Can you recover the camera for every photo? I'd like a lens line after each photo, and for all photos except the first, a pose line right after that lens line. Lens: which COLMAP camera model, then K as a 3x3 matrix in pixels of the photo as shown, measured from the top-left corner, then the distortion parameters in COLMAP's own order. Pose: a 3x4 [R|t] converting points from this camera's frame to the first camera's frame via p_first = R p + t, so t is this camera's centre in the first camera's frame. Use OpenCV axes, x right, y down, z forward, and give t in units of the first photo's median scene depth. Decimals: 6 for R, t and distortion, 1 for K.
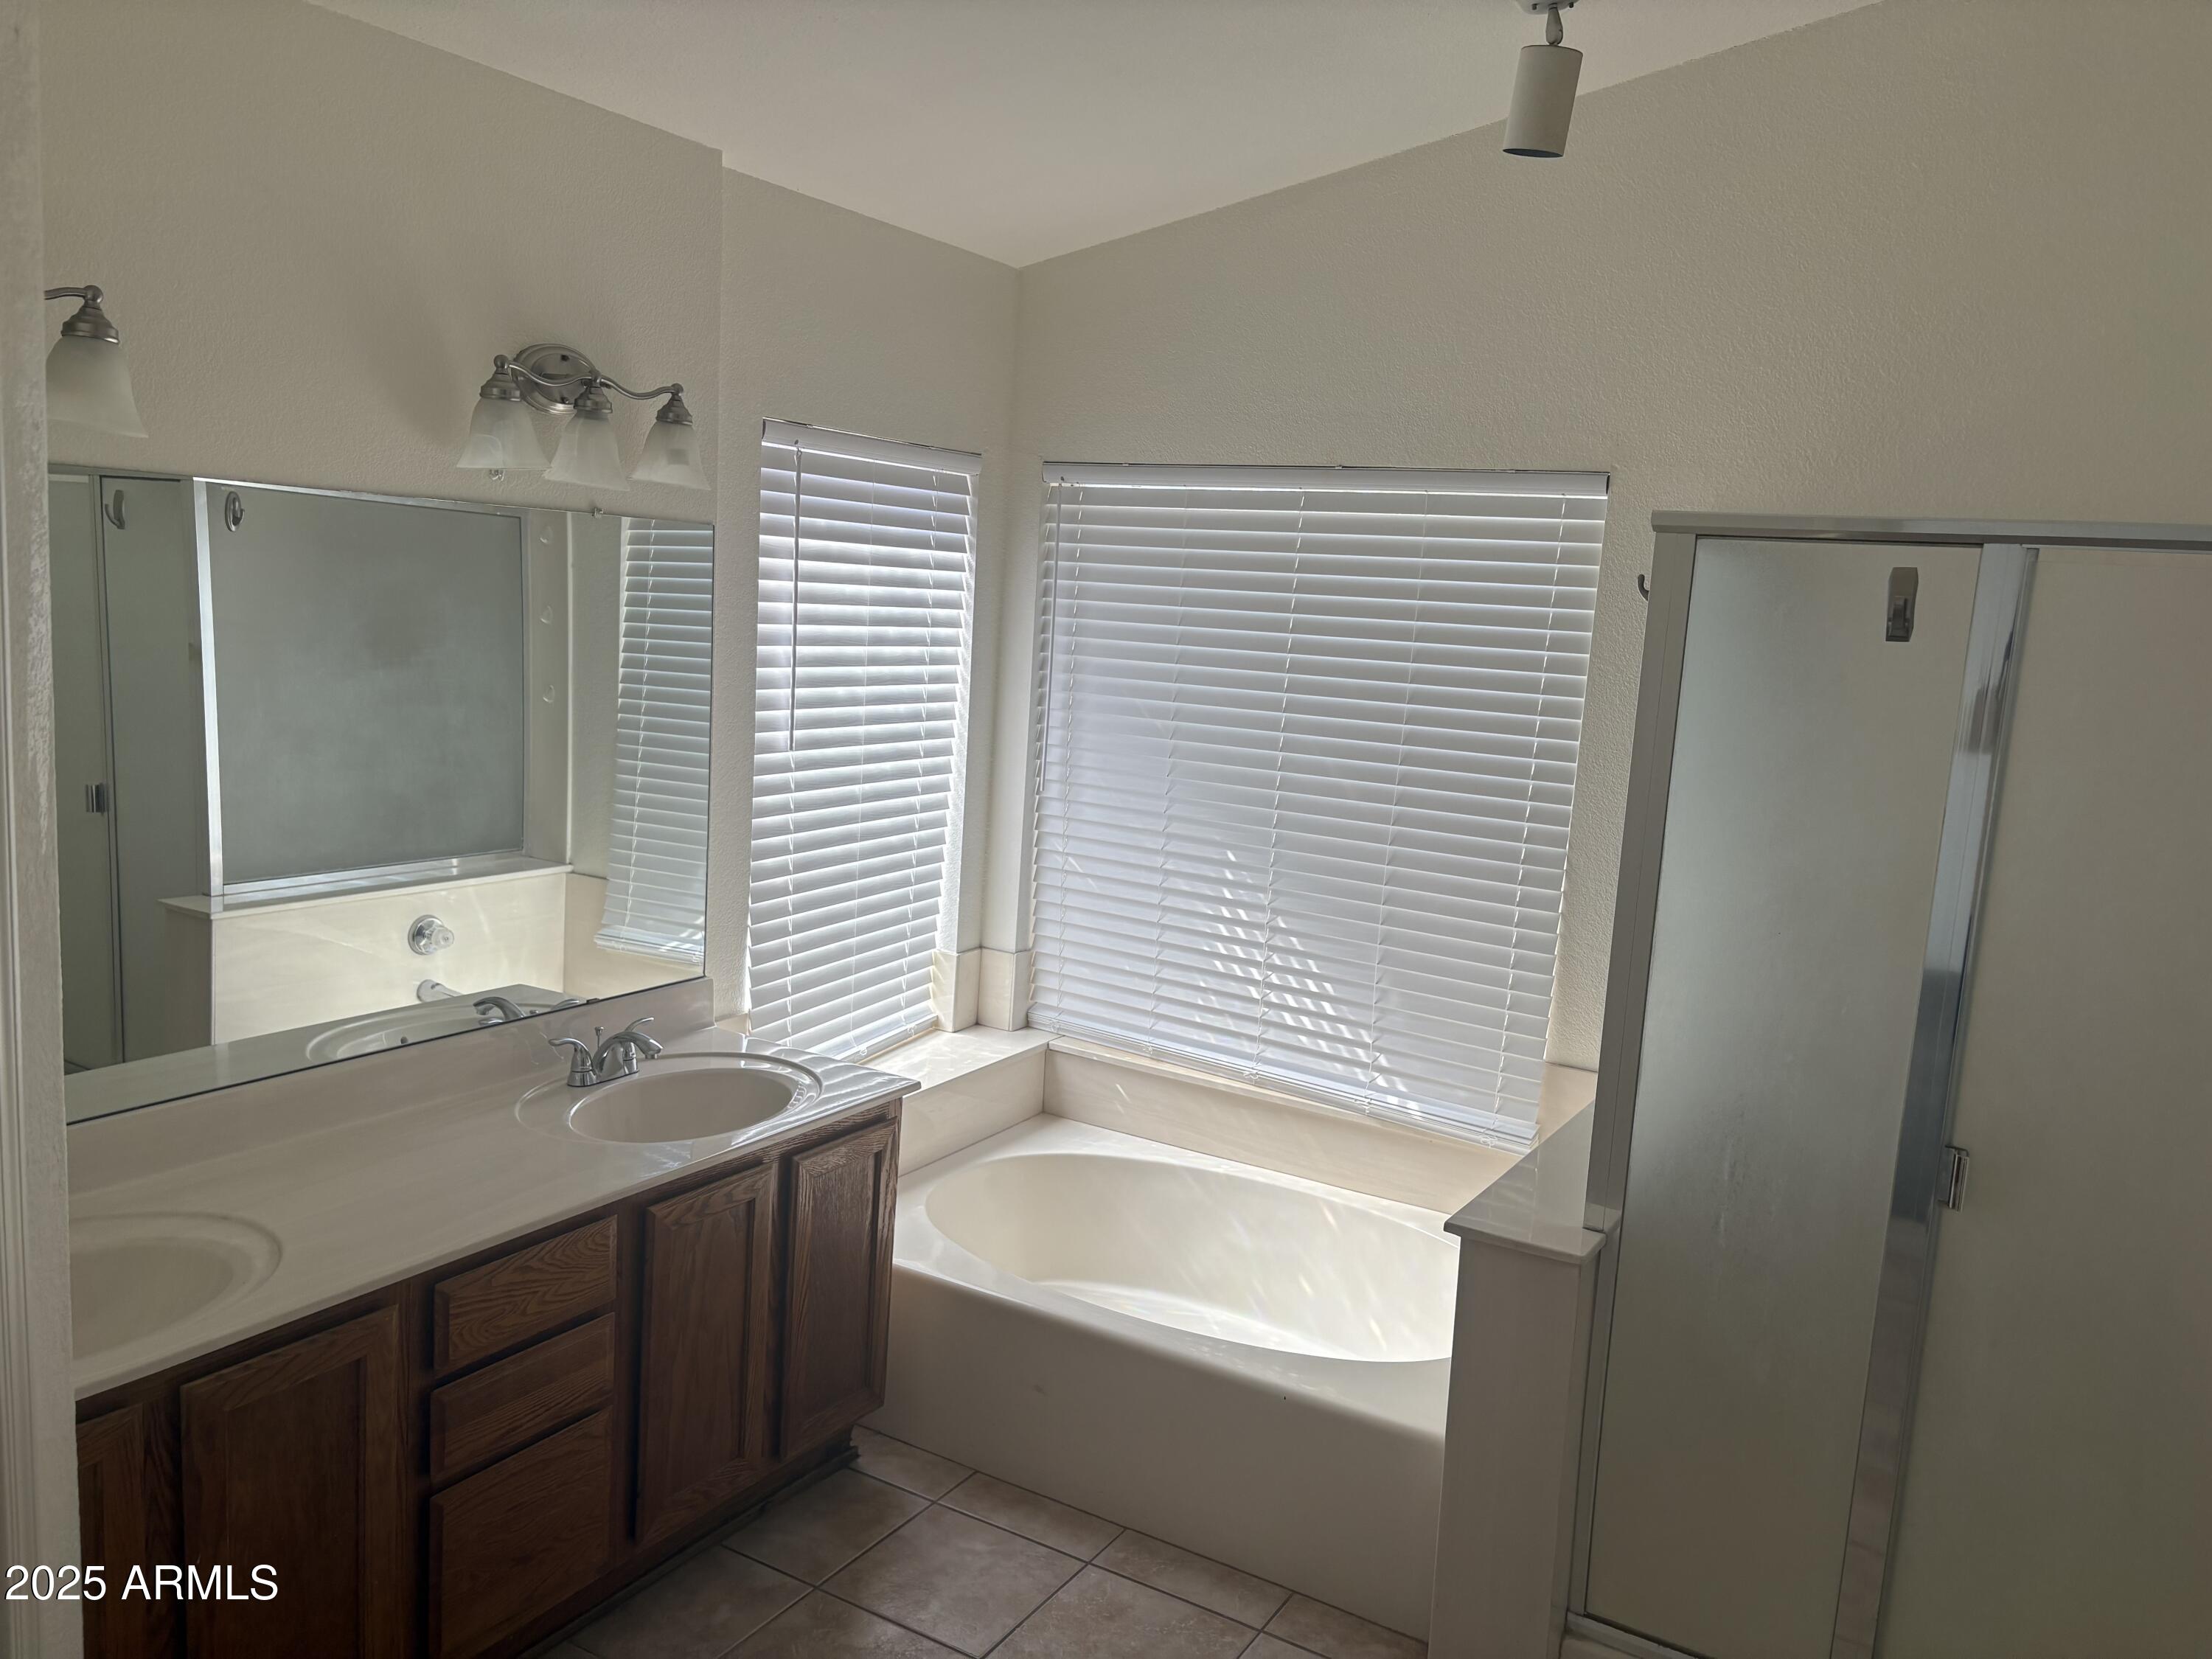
lens RADIAL K [[1667.0, 0, 1106.0], [0, 1667.0, 829.5], [0, 0, 1]] dist [0.074777, -0.091516]
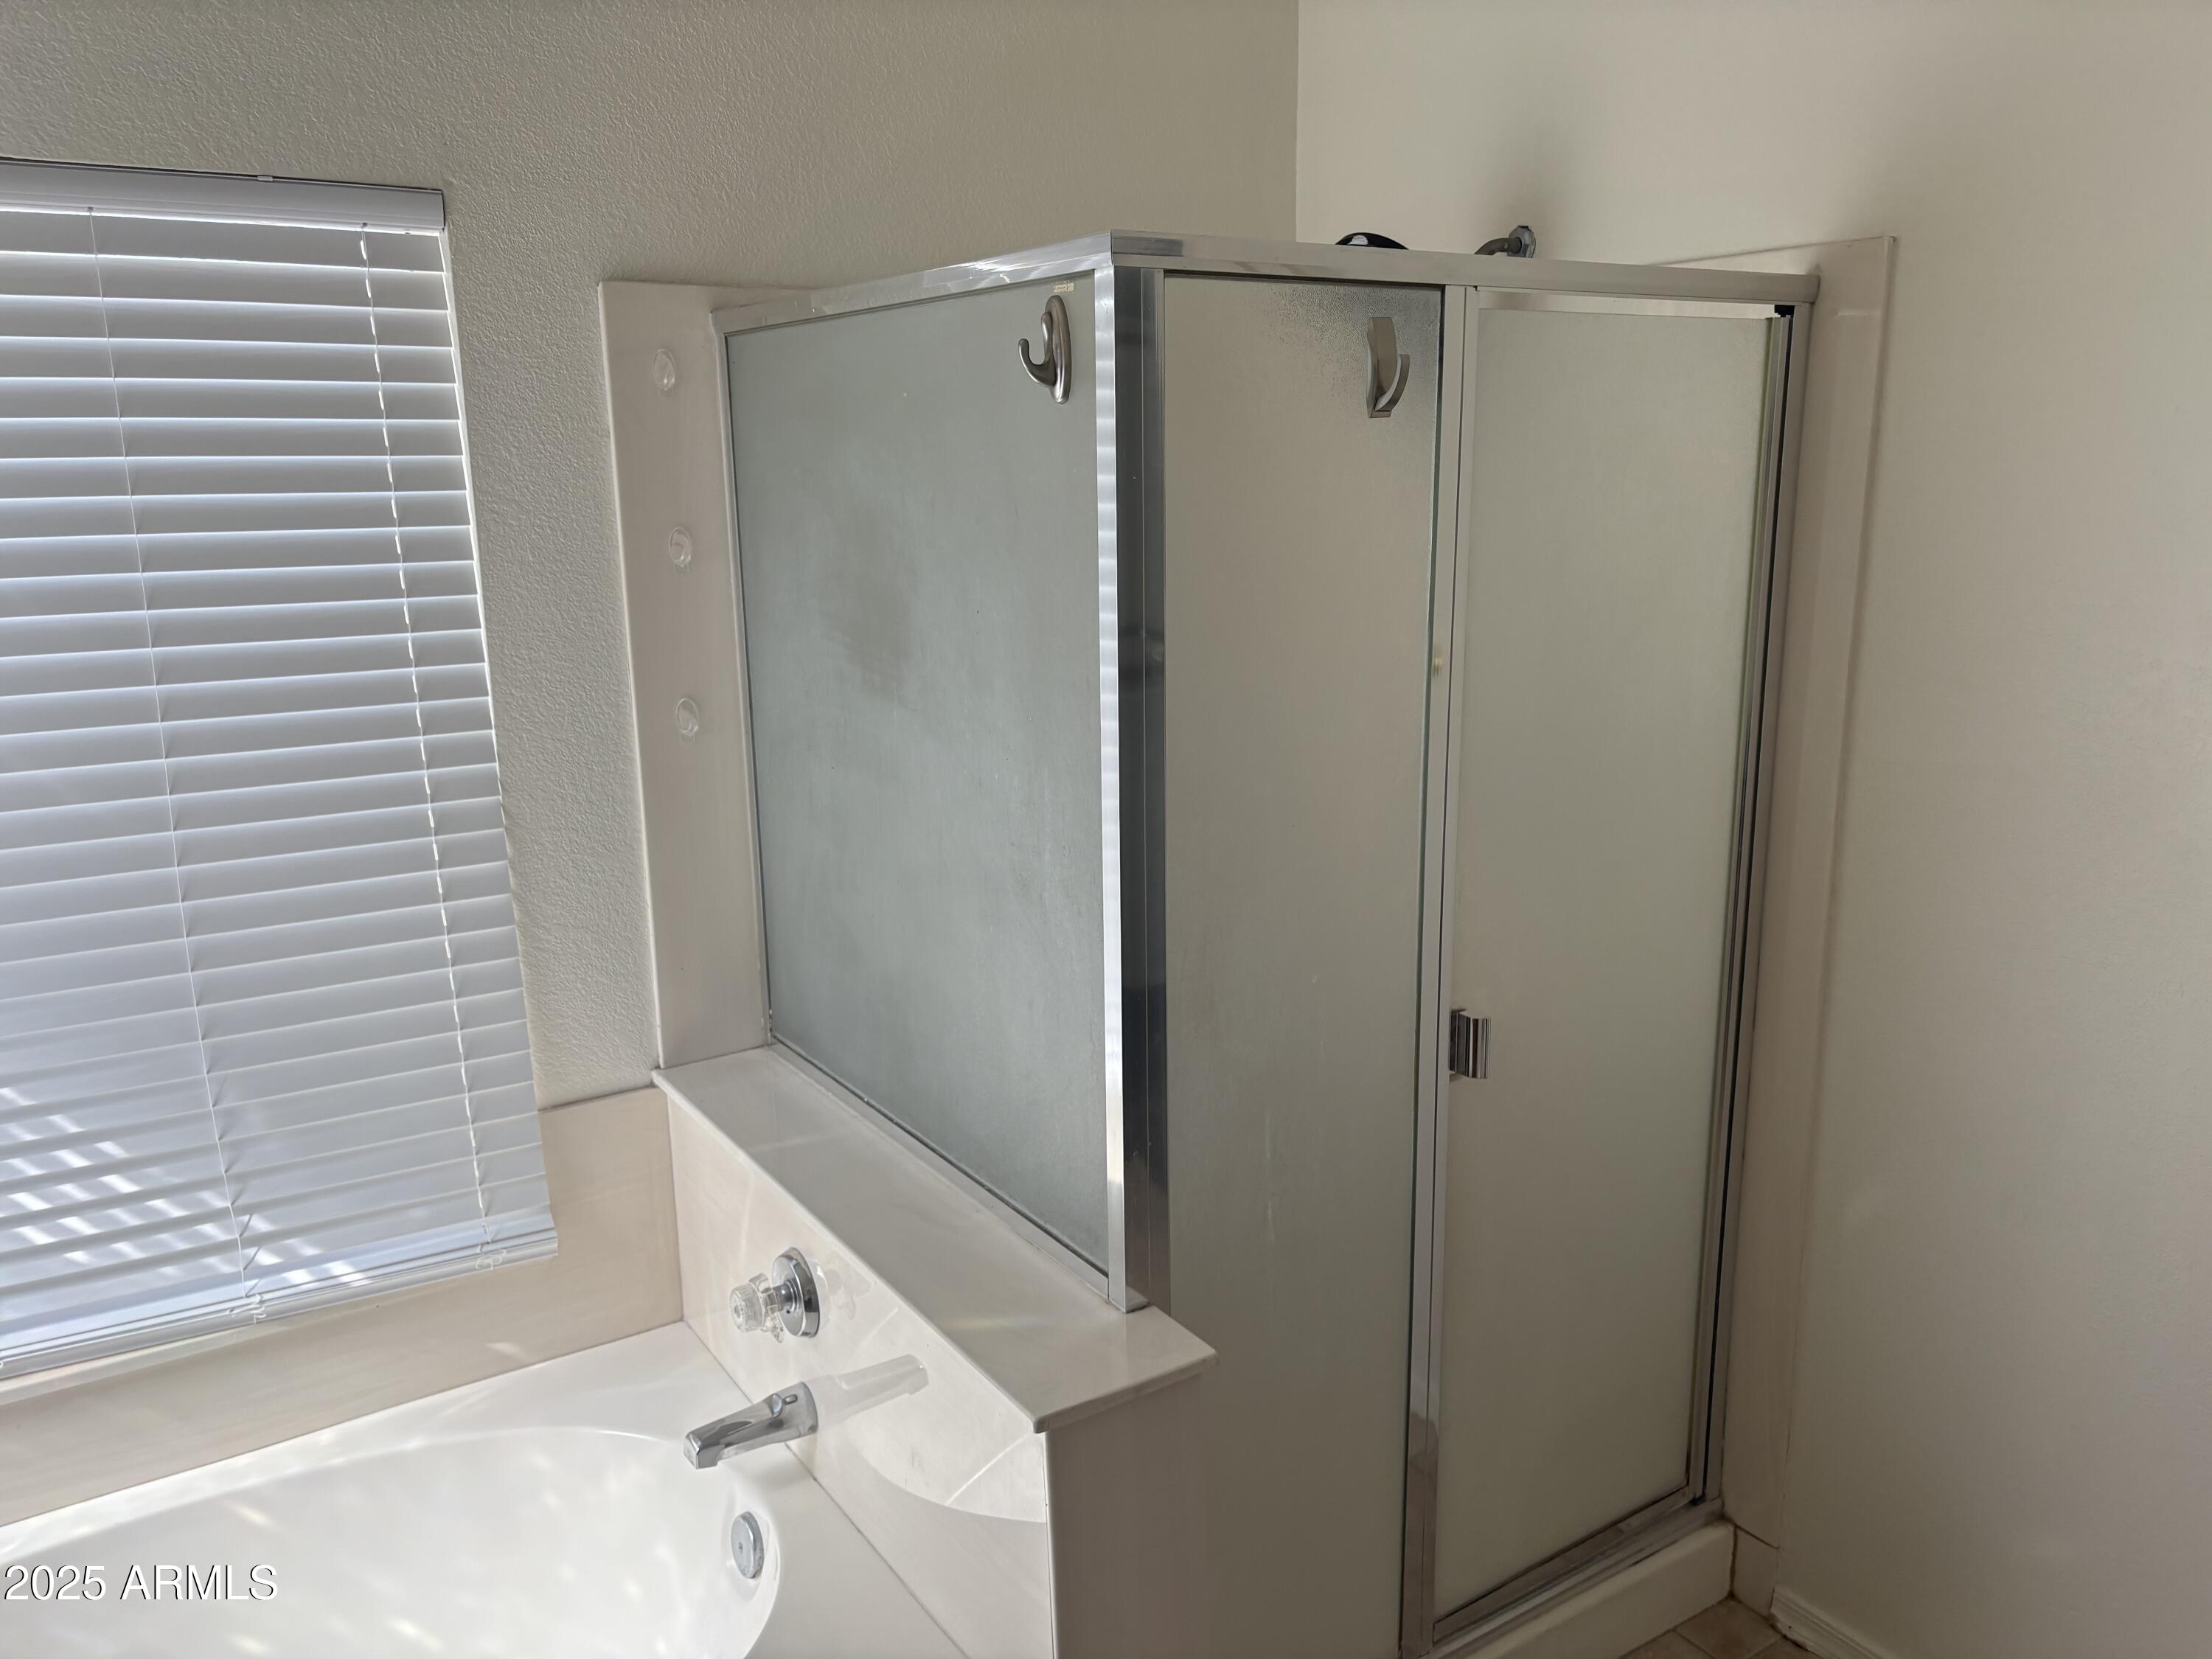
lens RADIAL K [[1667.0, 0, 1106.0], [0, 1667.0, 829.5], [0, 0, 1]] dist [0.074777, -0.091516]
pose [[0.435959, -0.266991, 0.859451, -0.176887], [0.171867, 0.962104, 0.211700, -0.068661], [-0.883403, 0.055419, 0.465325, 0.461243]]
